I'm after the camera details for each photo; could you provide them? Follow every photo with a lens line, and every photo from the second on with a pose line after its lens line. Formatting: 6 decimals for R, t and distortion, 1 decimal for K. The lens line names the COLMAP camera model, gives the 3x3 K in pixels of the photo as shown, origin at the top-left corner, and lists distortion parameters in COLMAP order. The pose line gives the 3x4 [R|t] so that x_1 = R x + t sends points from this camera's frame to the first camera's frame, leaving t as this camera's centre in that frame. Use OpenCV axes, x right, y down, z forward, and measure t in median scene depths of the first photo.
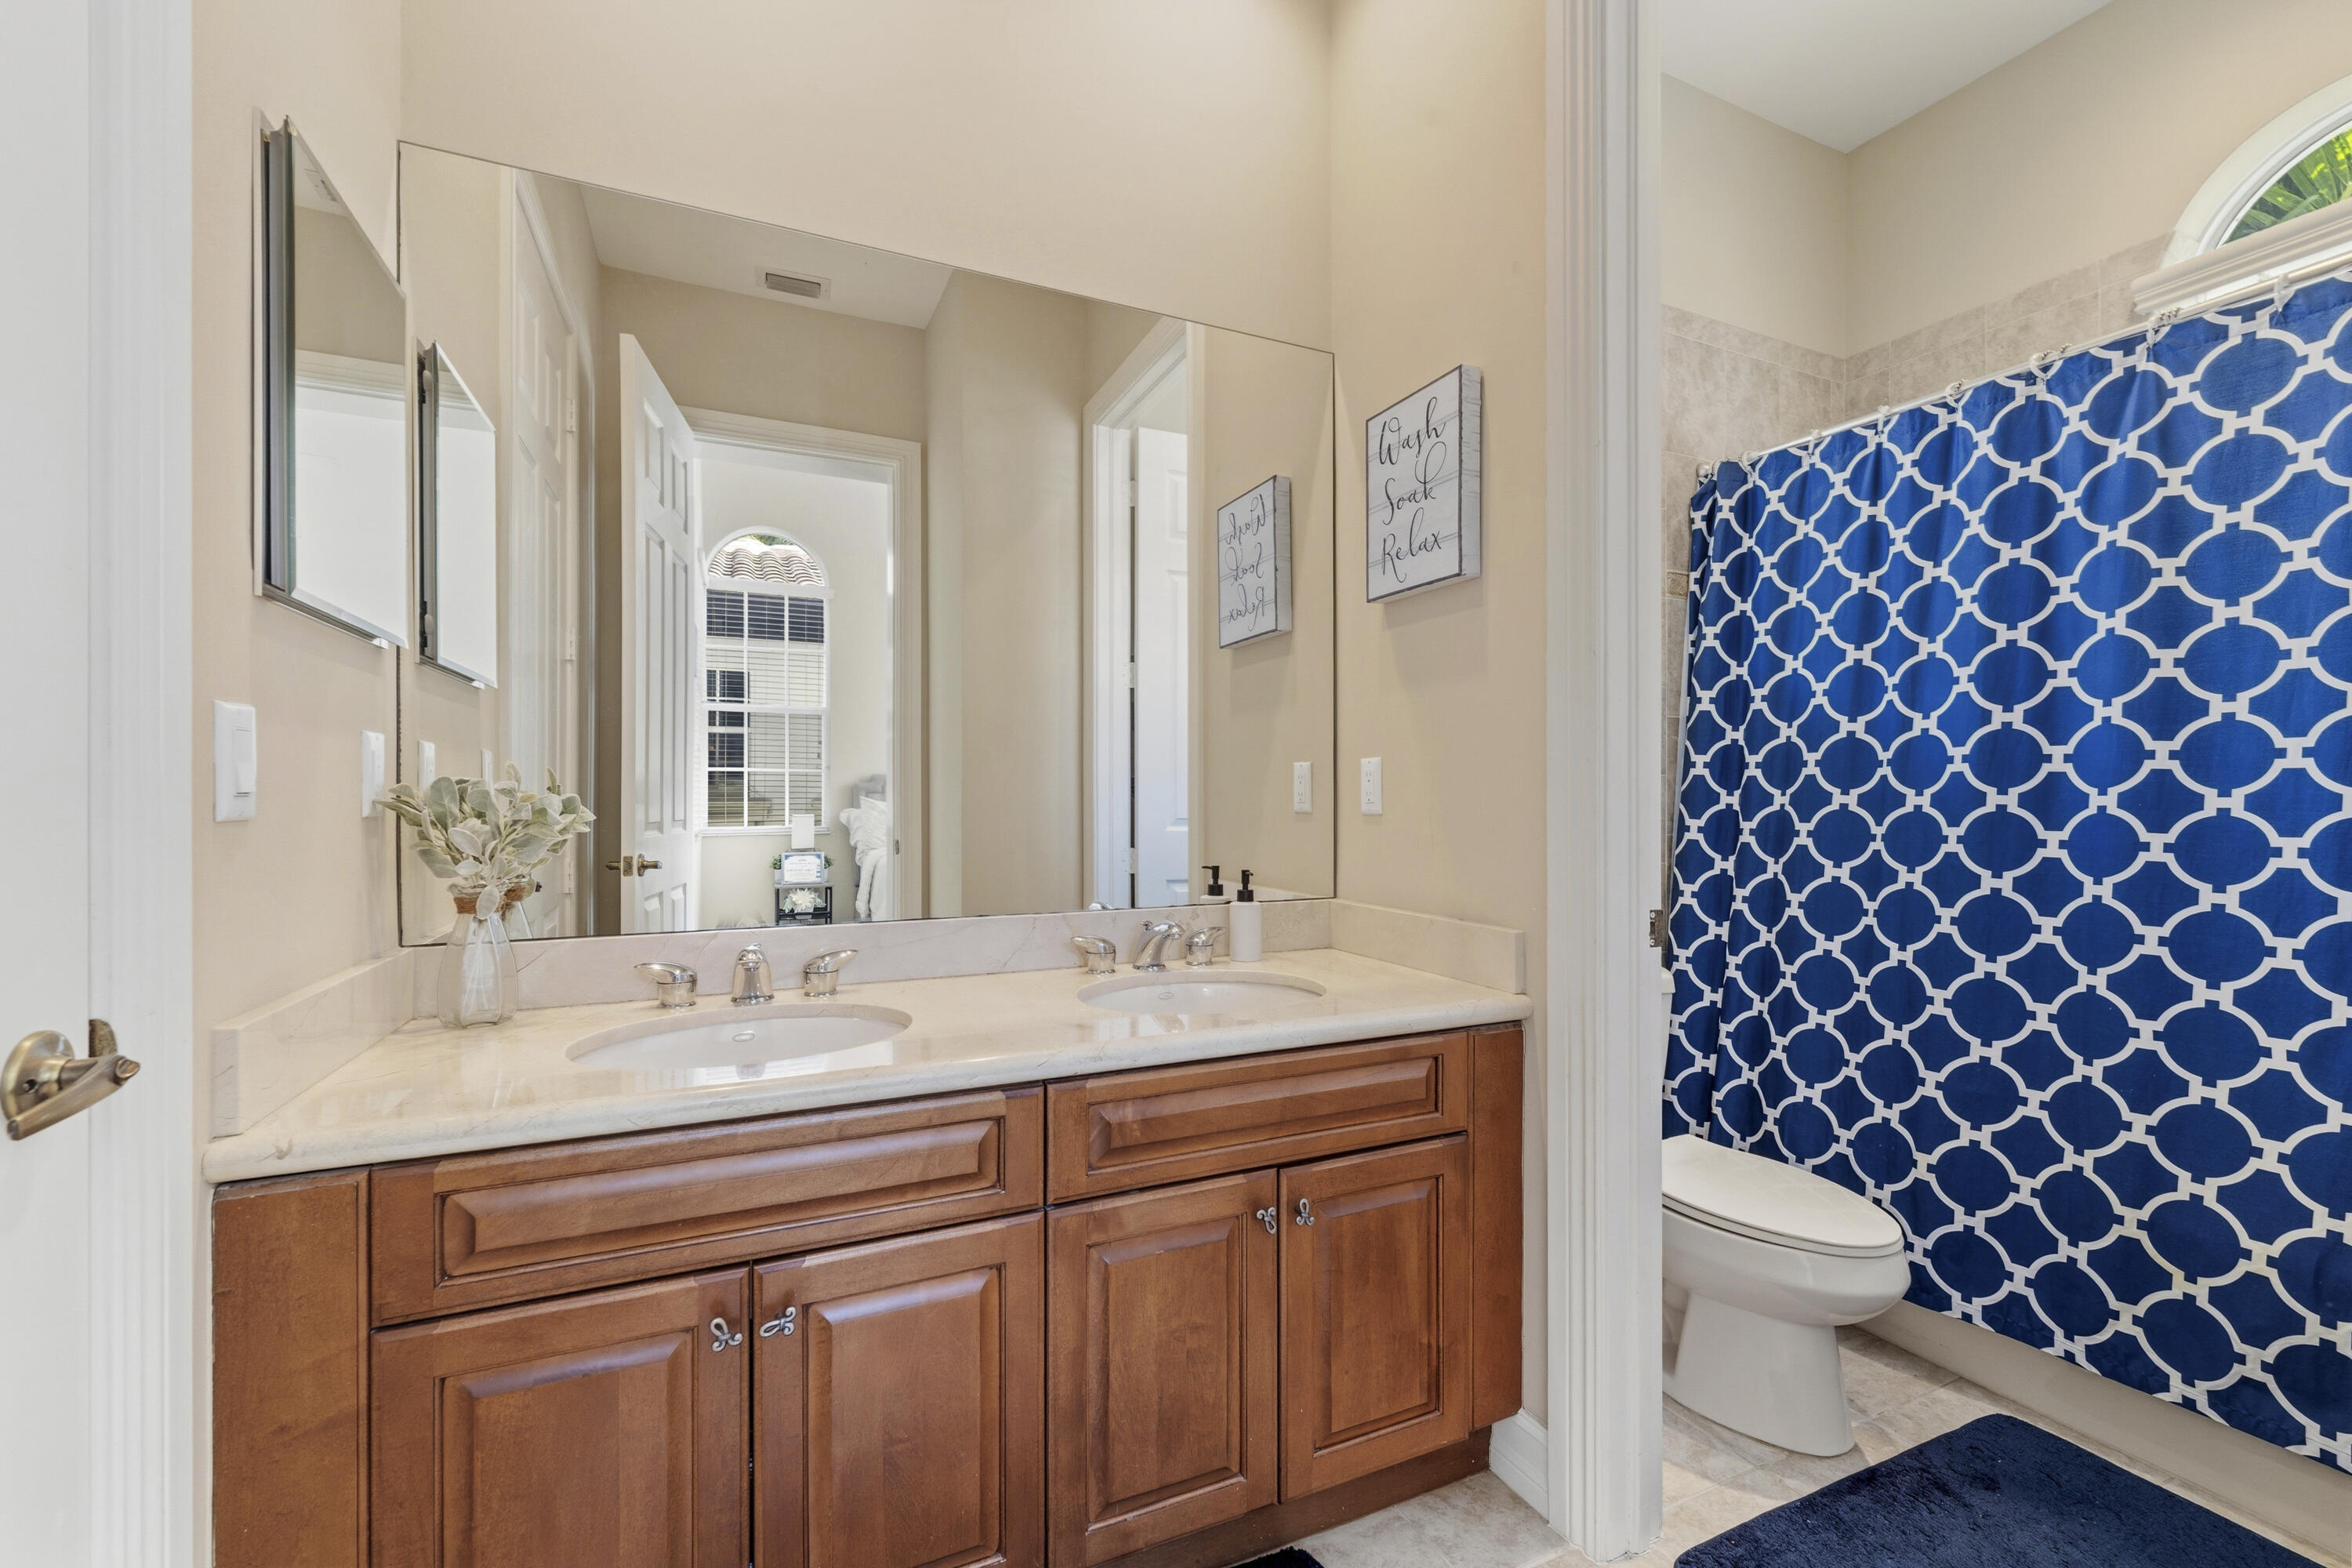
lens RADIAL K [[963.2, 0, 1171.3], [0, 963.2, 790.4], [0, 0, 1]] dist [0.001404, 0.000240]
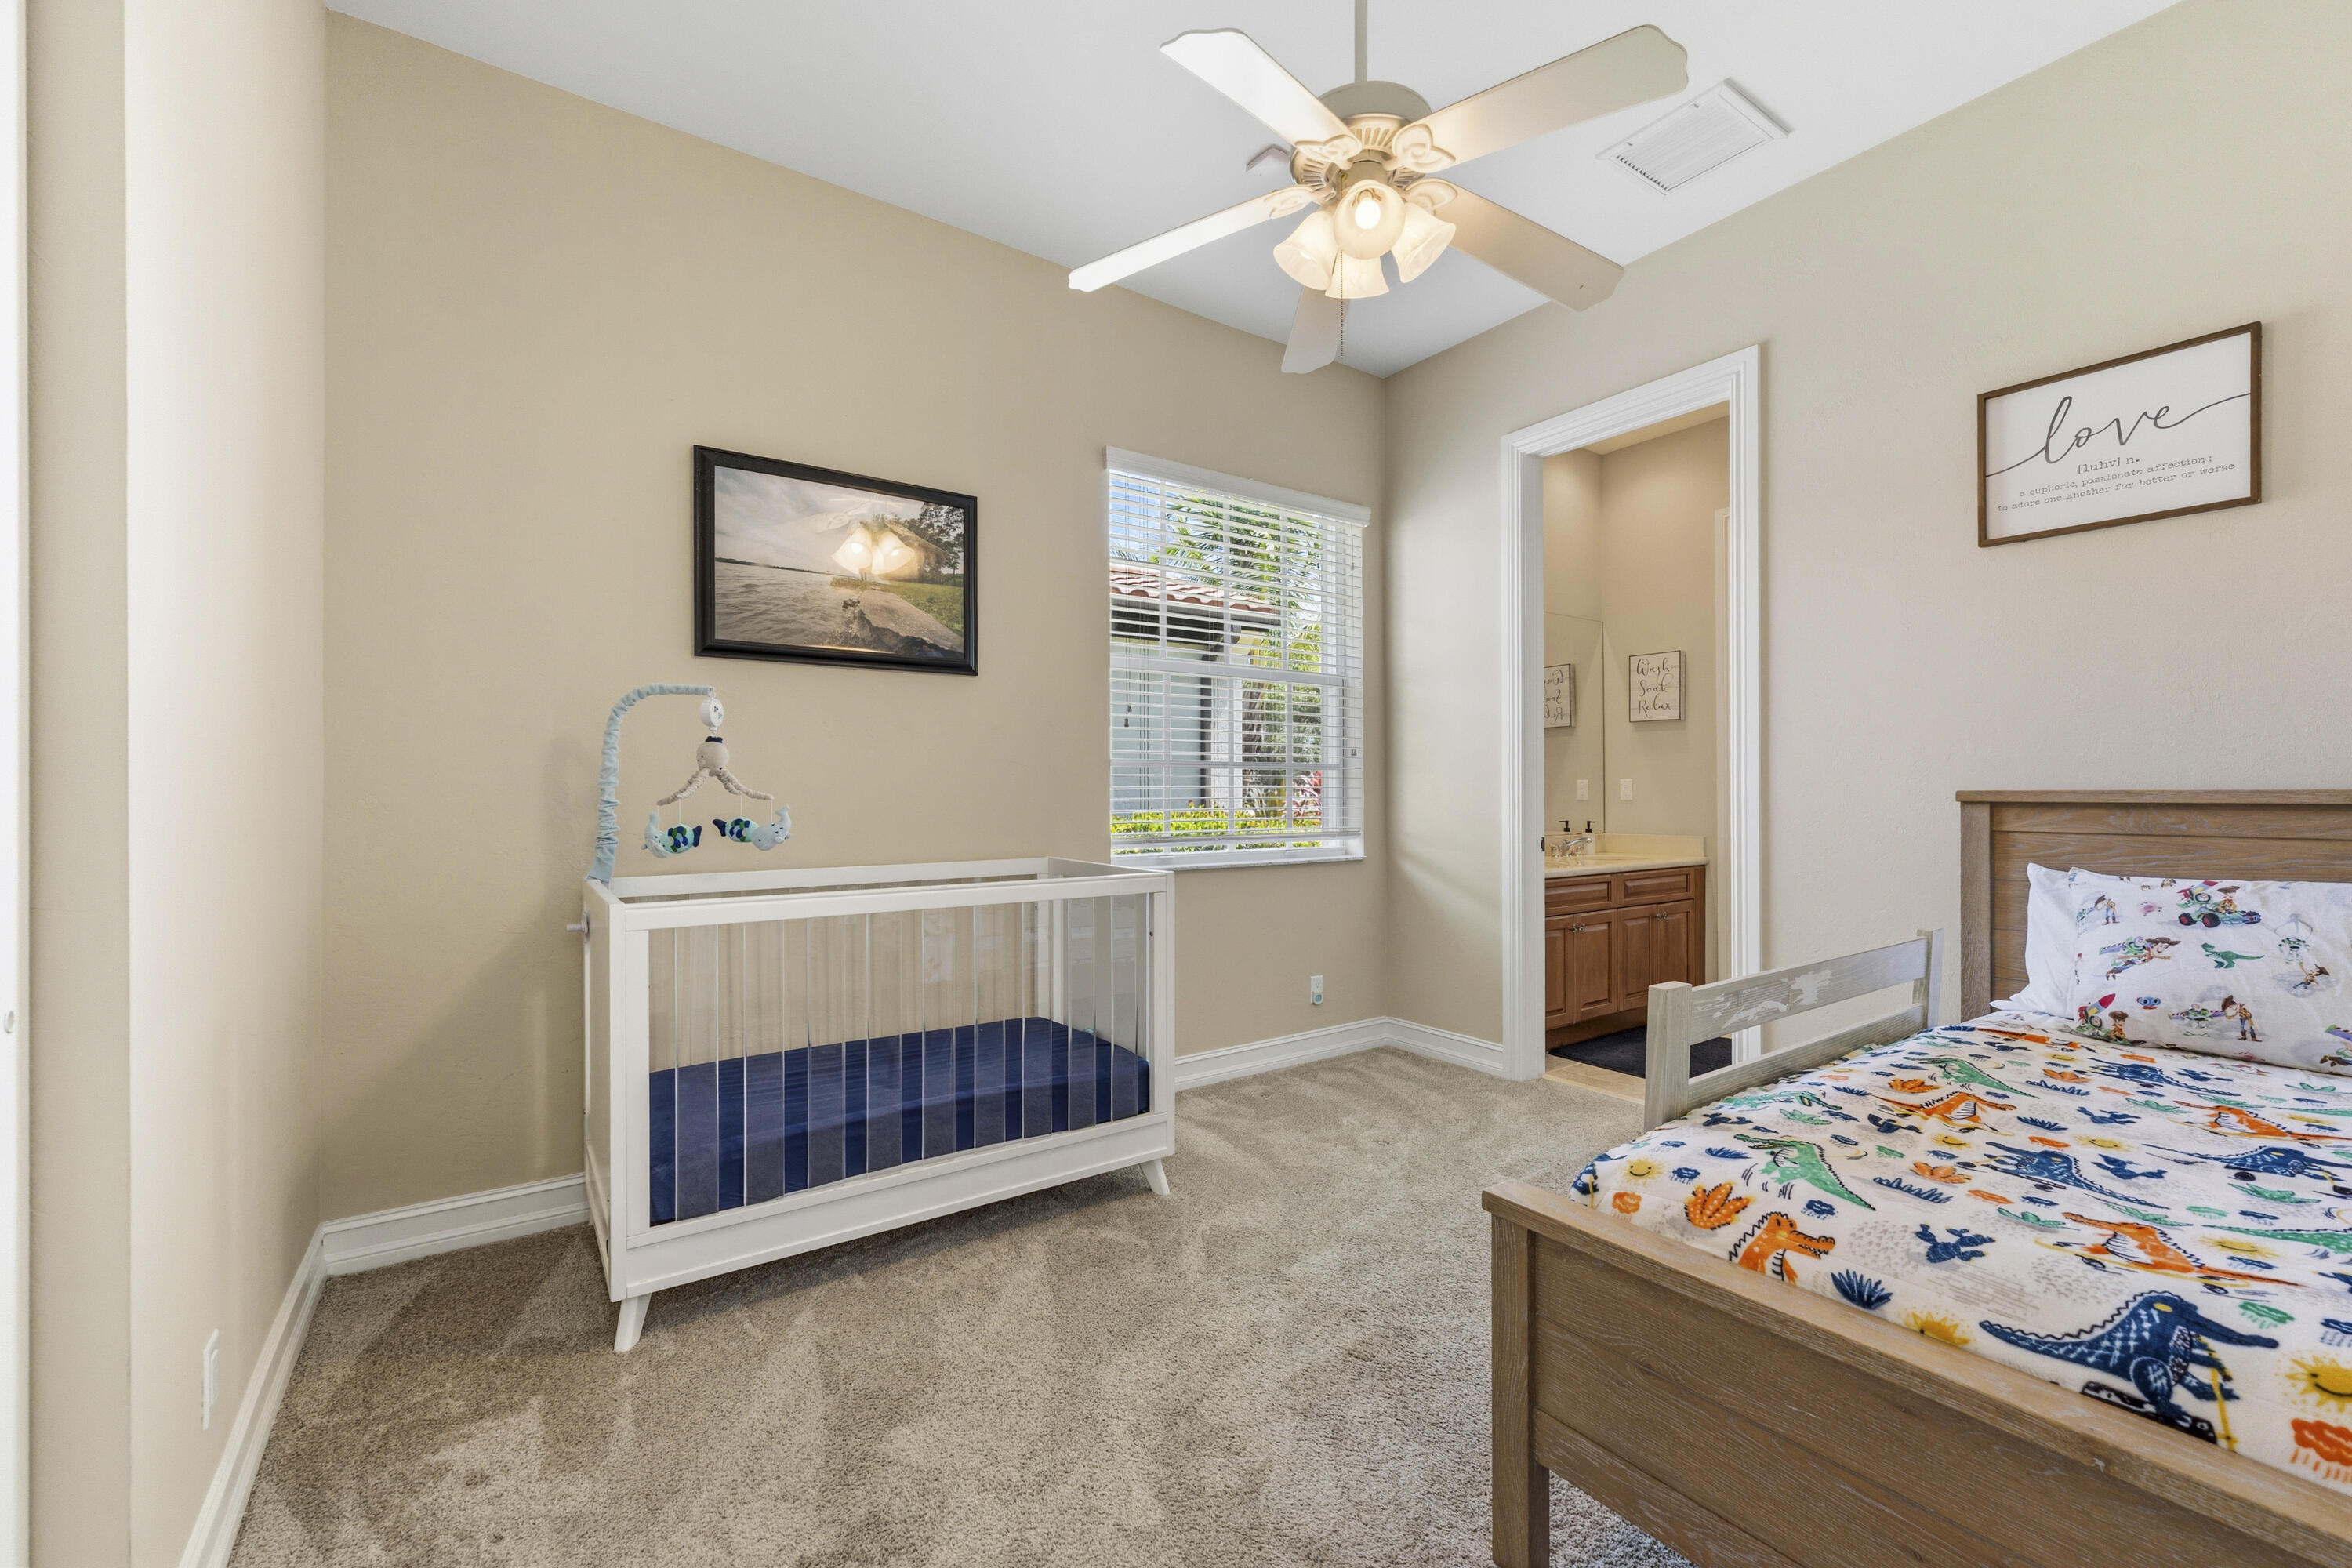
lens RADIAL K [[963.2, 0, 1178.6], [0, 963.2, 790.0], [0, 0, 1]] dist [0.001404, 0.000240]
pose [[0.981982, -0.001536, 0.188971, -1.617099], [0.001509, 0.999999, 0.000290, -0.007206], [-0.188971, 0.000000, 0.981983, -1.485170]]
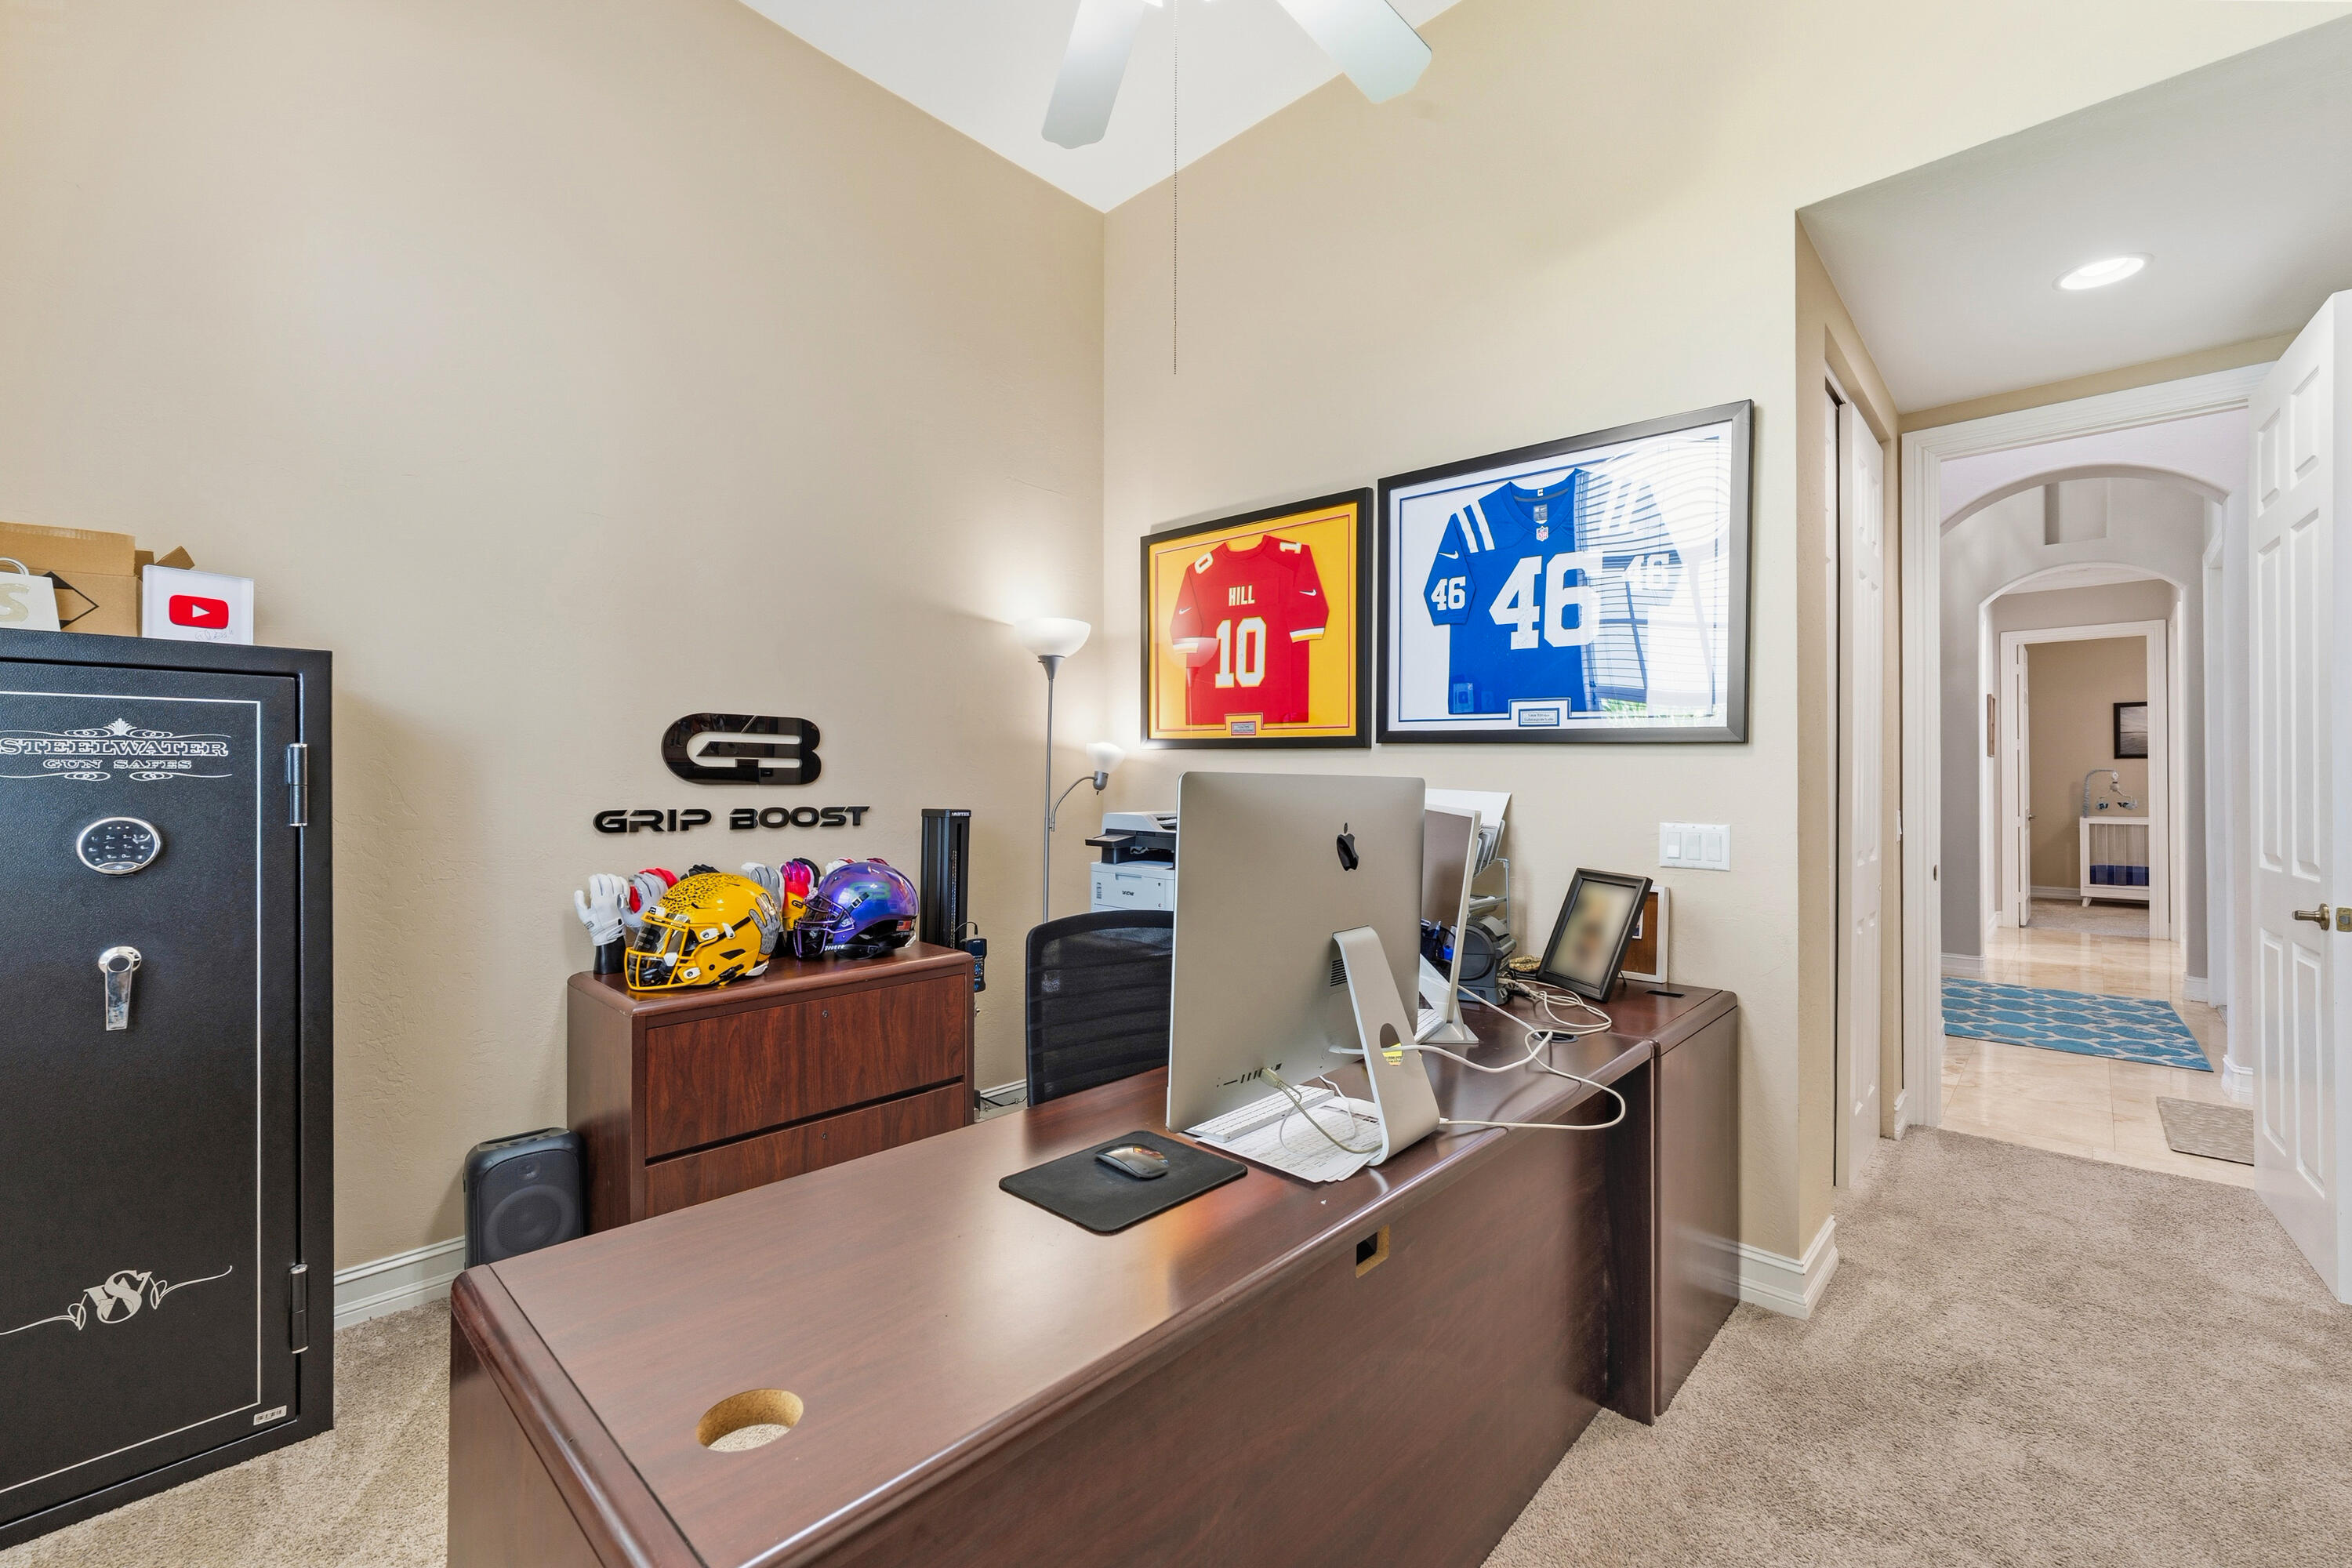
lens RADIAL K [[963.2, 0, 1178.2], [0, 963.2, 778.0], [0, 0, 1]] dist [0.001404, 0.000240]
pose [[0.385092, -0.004943, -0.922865, 0.749096], [0.002594, 0.999988, -0.004274, -0.085432], [0.922874, -0.000748, 0.385100, -6.510065]]
